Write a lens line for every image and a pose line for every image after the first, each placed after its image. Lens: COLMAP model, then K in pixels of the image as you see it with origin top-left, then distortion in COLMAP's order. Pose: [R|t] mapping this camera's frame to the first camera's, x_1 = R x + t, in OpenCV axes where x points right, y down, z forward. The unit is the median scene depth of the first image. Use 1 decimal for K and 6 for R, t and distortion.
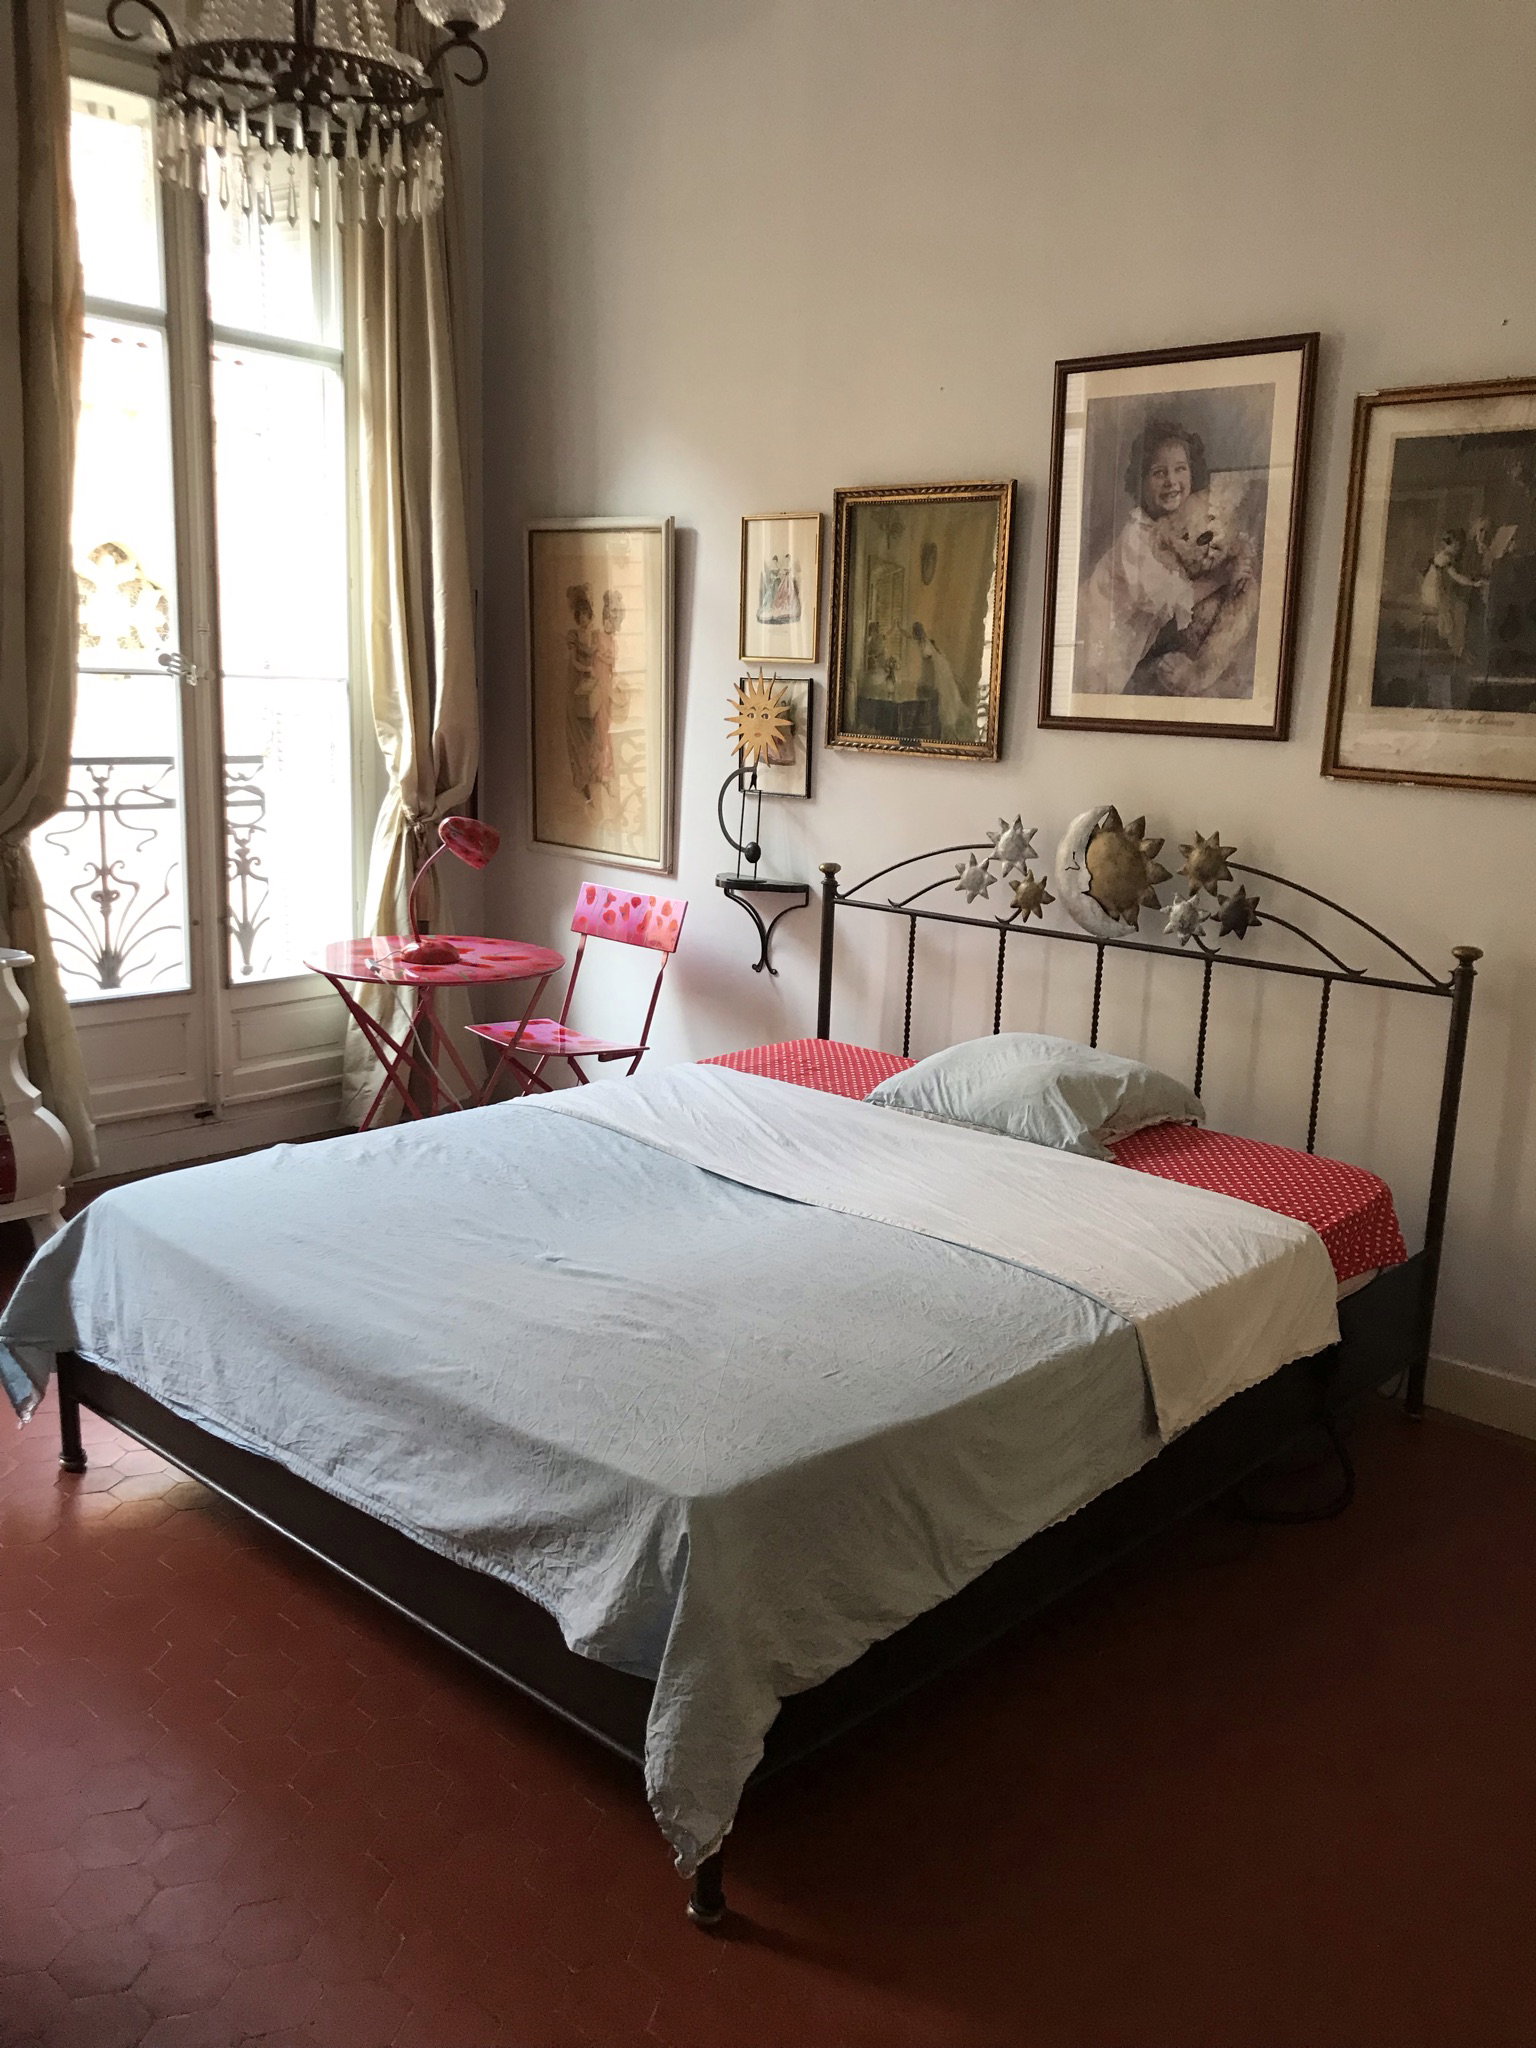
lens RADIAL K [[1670.1, 0, 778.0], [0, 1670.1, 1017.1], [0, 0, 1]] dist [0.037503, -0.044381]
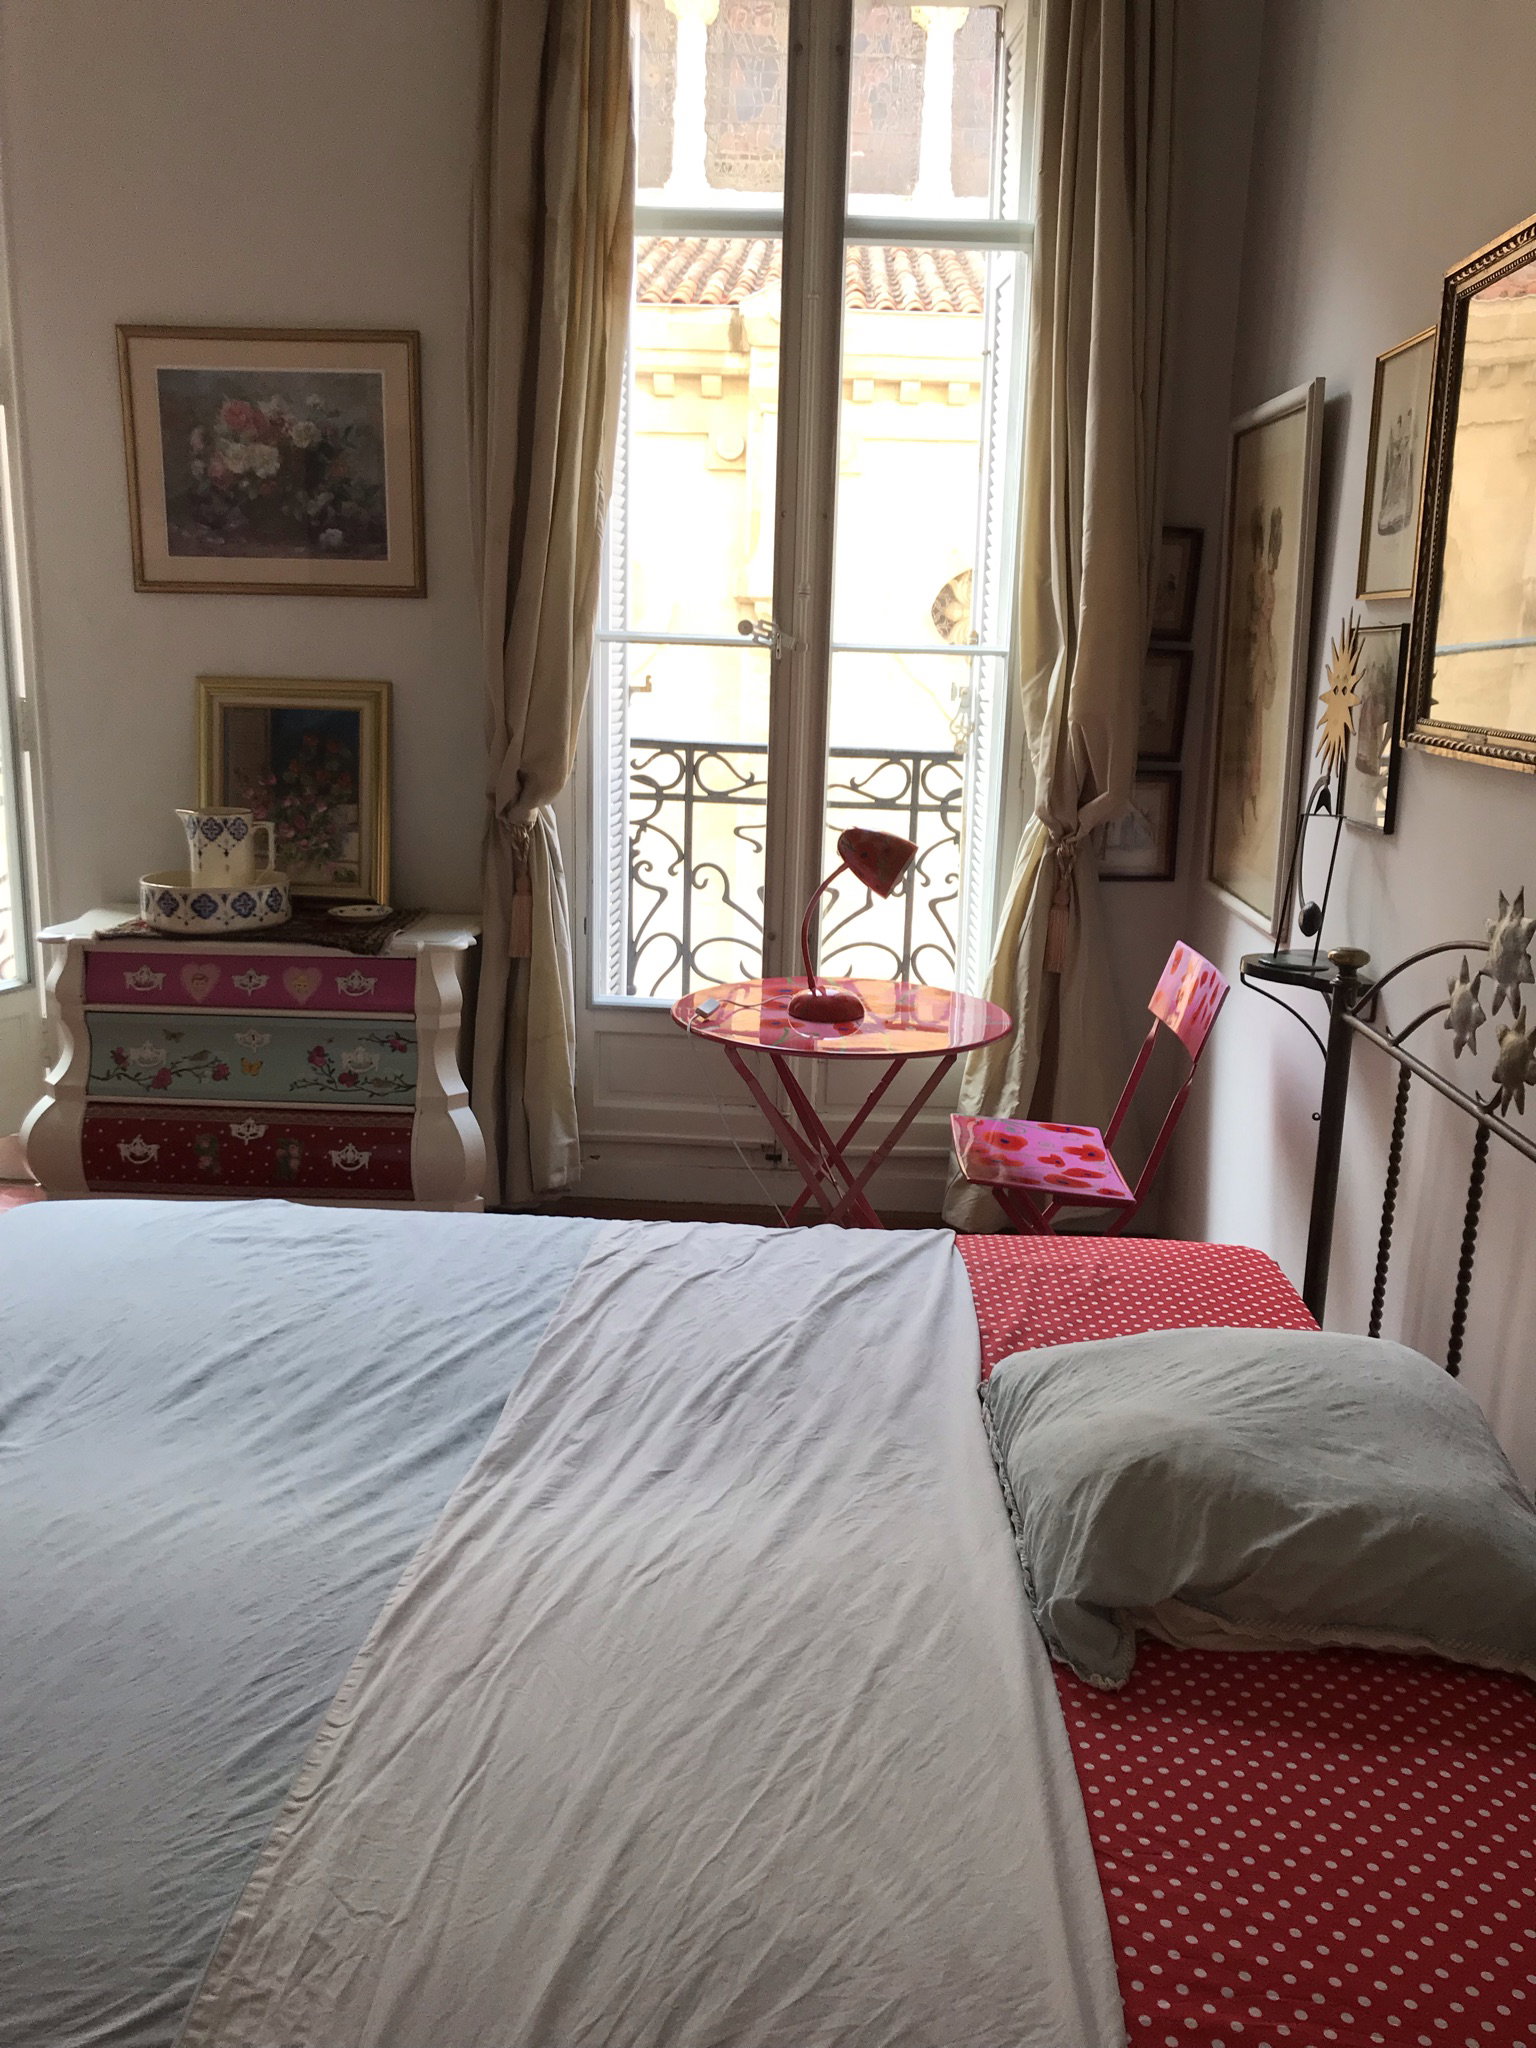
lens RADIAL K [[1670.1, 0, 769.4], [0, 1670.1, 1005.0], [0, 0, 1]] dist [0.037503, -0.044381]
pose [[0.642250, 0.143428, -0.752956, 0.400196], [-0.163415, 0.985374, 0.048312, -0.083577], [0.748873, 0.092016, 0.656295, 0.588103]]
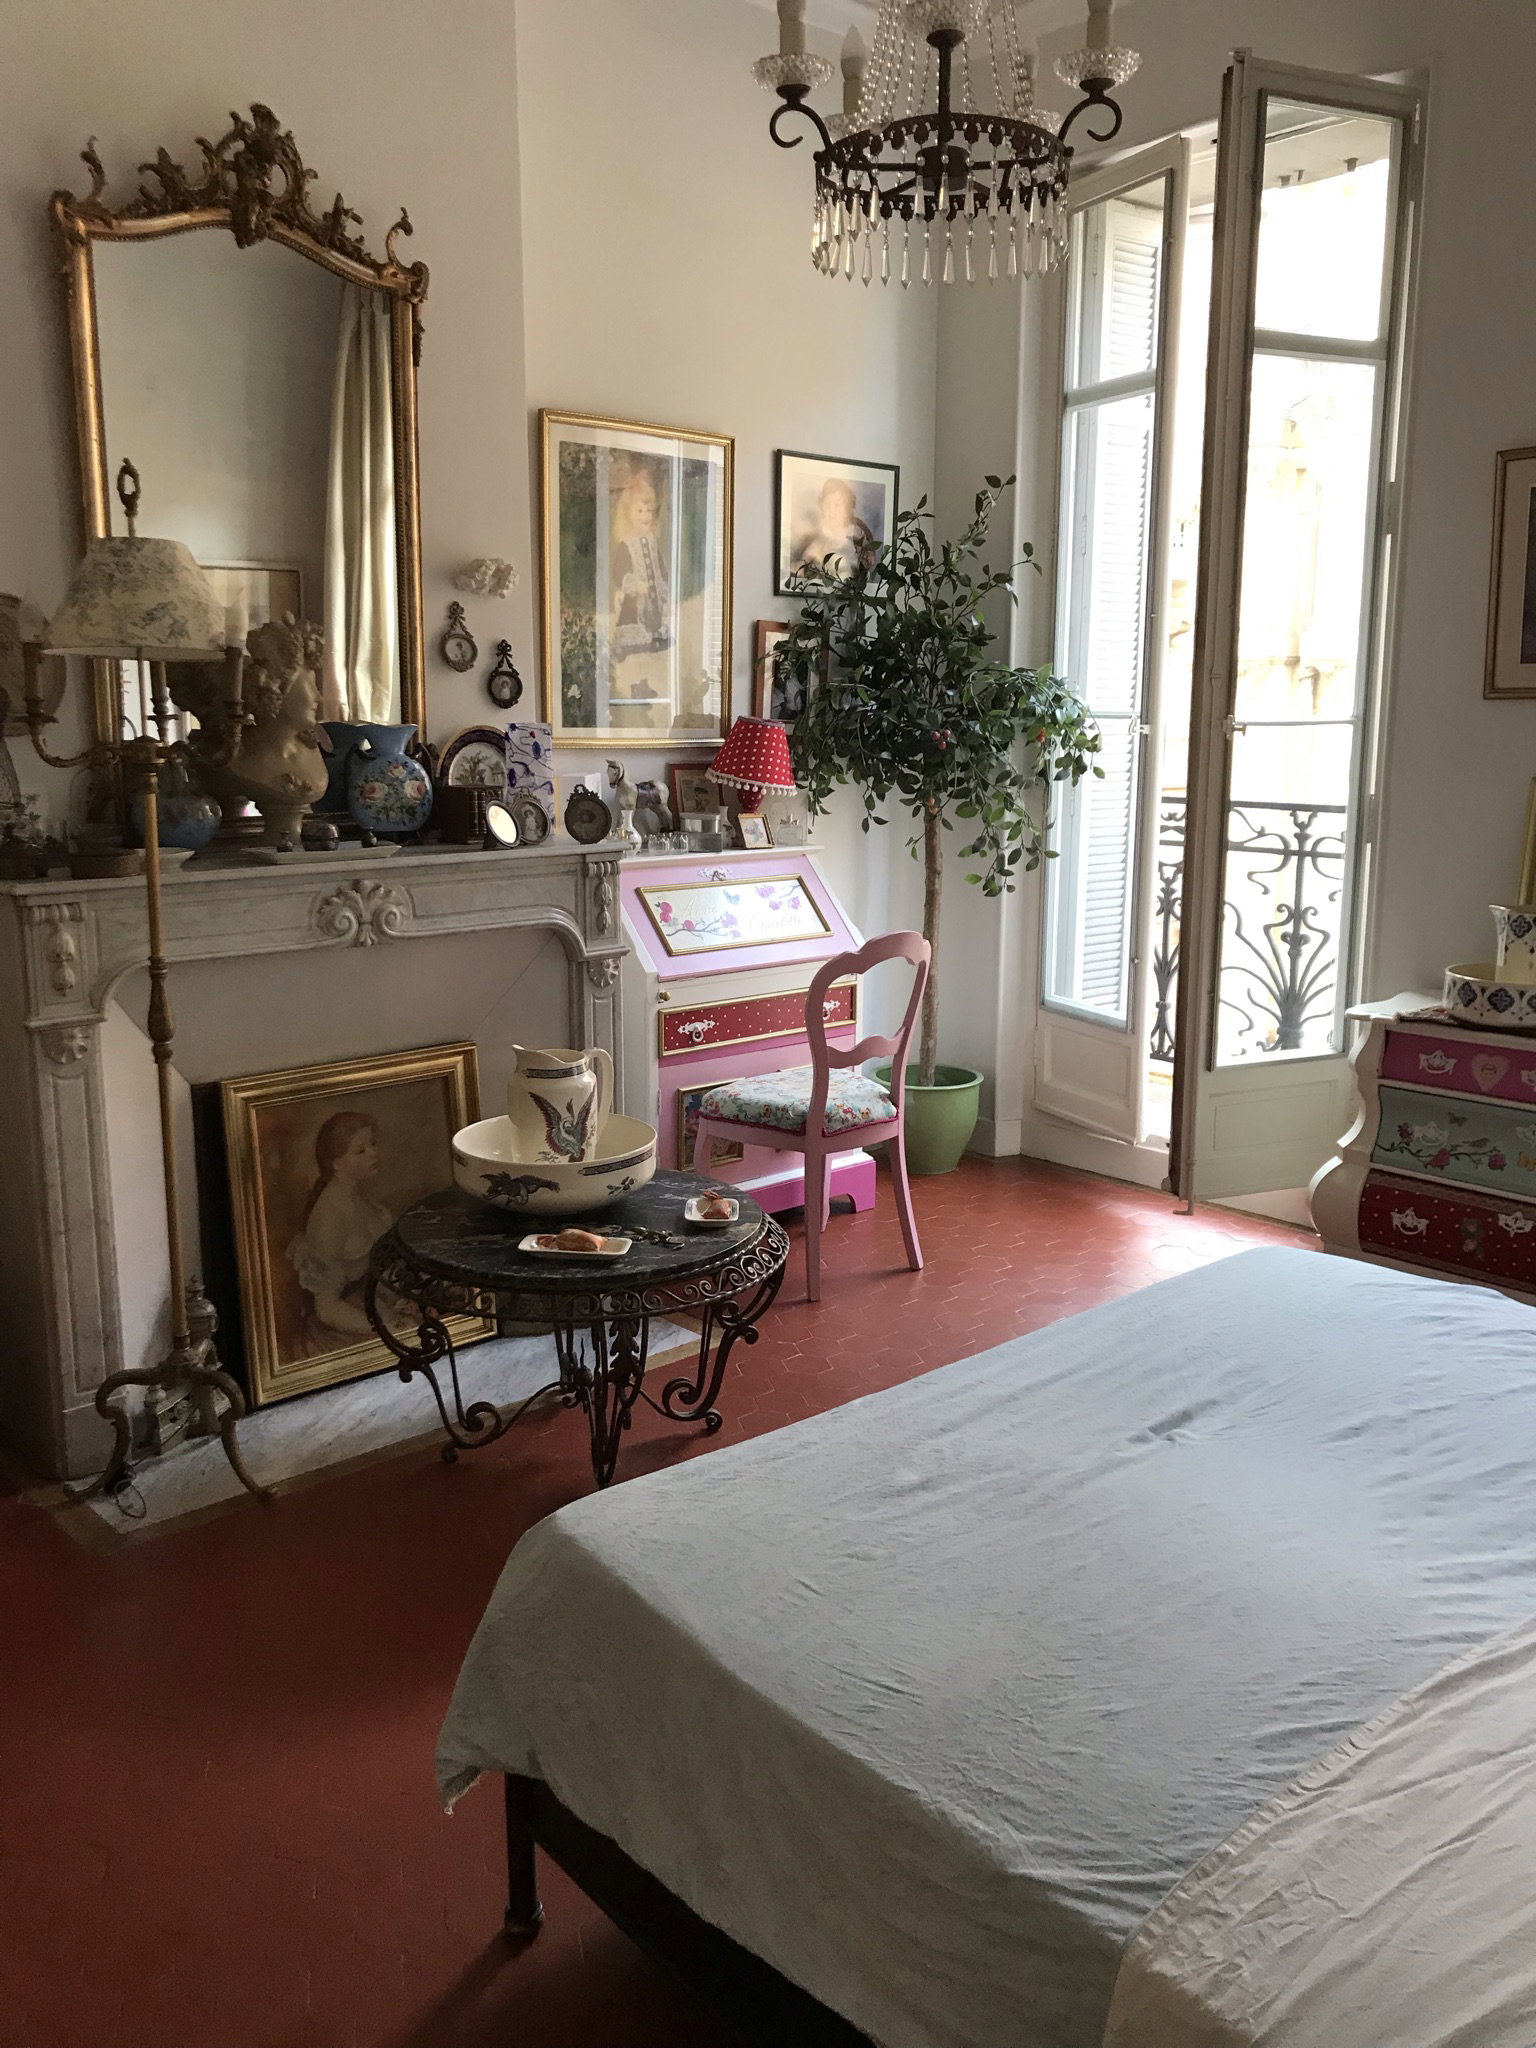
lens RADIAL K [[1670.1, 0, 778.0], [0, 1670.1, 1012.6], [0, 0, 1]] dist [0.037503, -0.044381]
pose [[-0.102523, 0.147230, -0.983775, 0.487009], [-0.209539, 0.963598, 0.166048, -0.109460], [0.972411, 0.223163, -0.067941, 0.626199]]
